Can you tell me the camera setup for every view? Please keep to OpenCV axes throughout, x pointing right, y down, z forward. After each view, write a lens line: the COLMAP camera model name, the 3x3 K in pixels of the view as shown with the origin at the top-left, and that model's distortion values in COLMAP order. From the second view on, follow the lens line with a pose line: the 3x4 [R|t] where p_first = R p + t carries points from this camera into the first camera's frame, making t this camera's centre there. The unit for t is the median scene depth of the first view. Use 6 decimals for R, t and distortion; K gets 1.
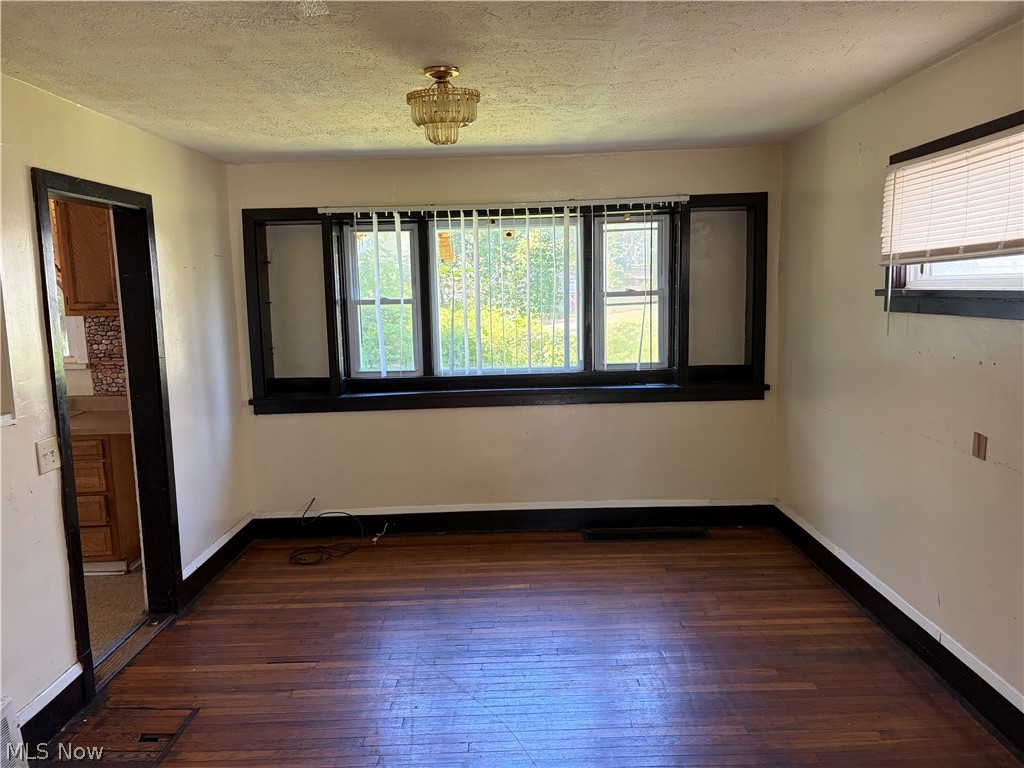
lens RADIAL K [[776.1, 0, 513.4], [0, 776.1, 380.9], [0, 0, 1]] dist [0.045741, -0.046117]
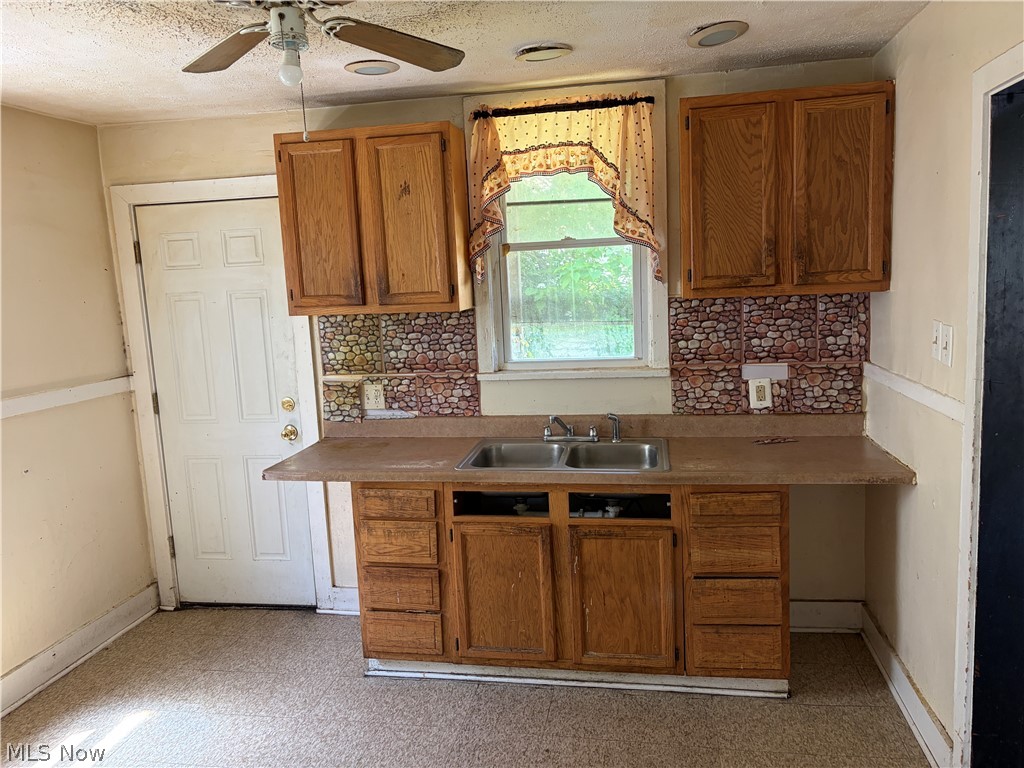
lens RADIAL K [[776.1, 0, 517.3], [0, 776.1, 381.7], [0, 0, 1]] dist [0.045741, -0.046117]
pose [[0.984744, -0.000469, -0.174011, -0.578091], [0.003080, 0.999887, 0.014736, -0.021966], [0.173984, -0.015047, 0.984633, 0.317998]]
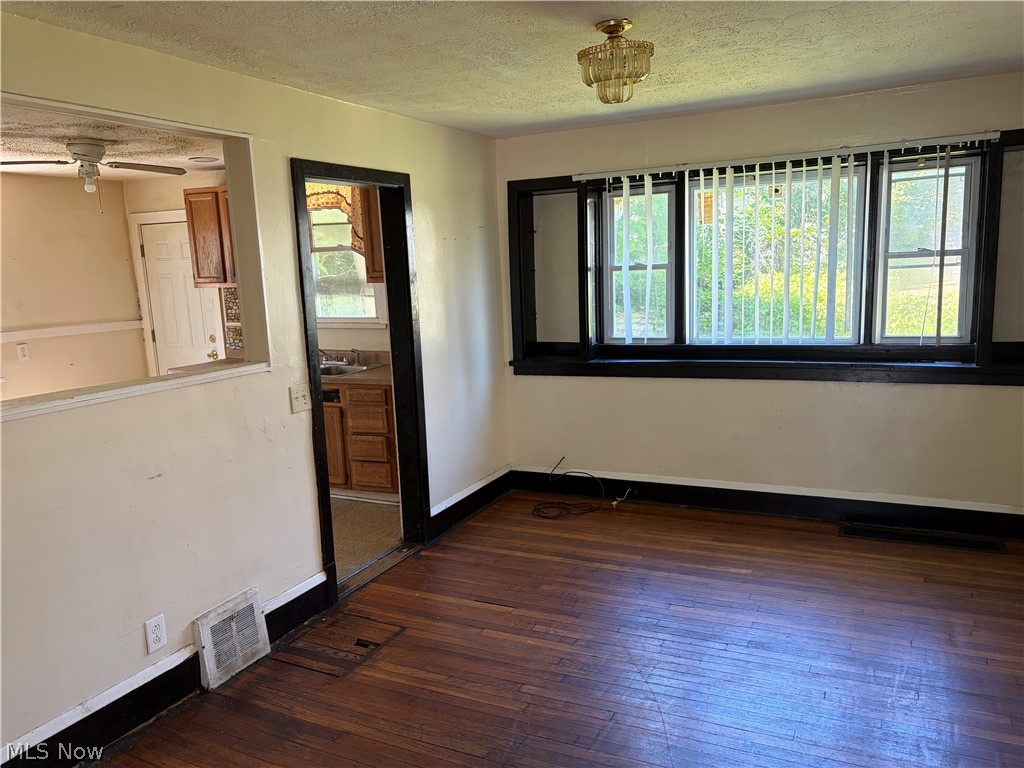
lens RADIAL K [[776.1, 0, 514.1], [0, 776.1, 387.6], [0, 0, 1]] dist [0.045741, -0.046117]
pose [[0.900738, 0.057760, -0.430505, 0.135806], [-0.035090, 0.997556, 0.060420, -0.003709], [0.432943, -0.039316, 0.900564, 0.036751]]
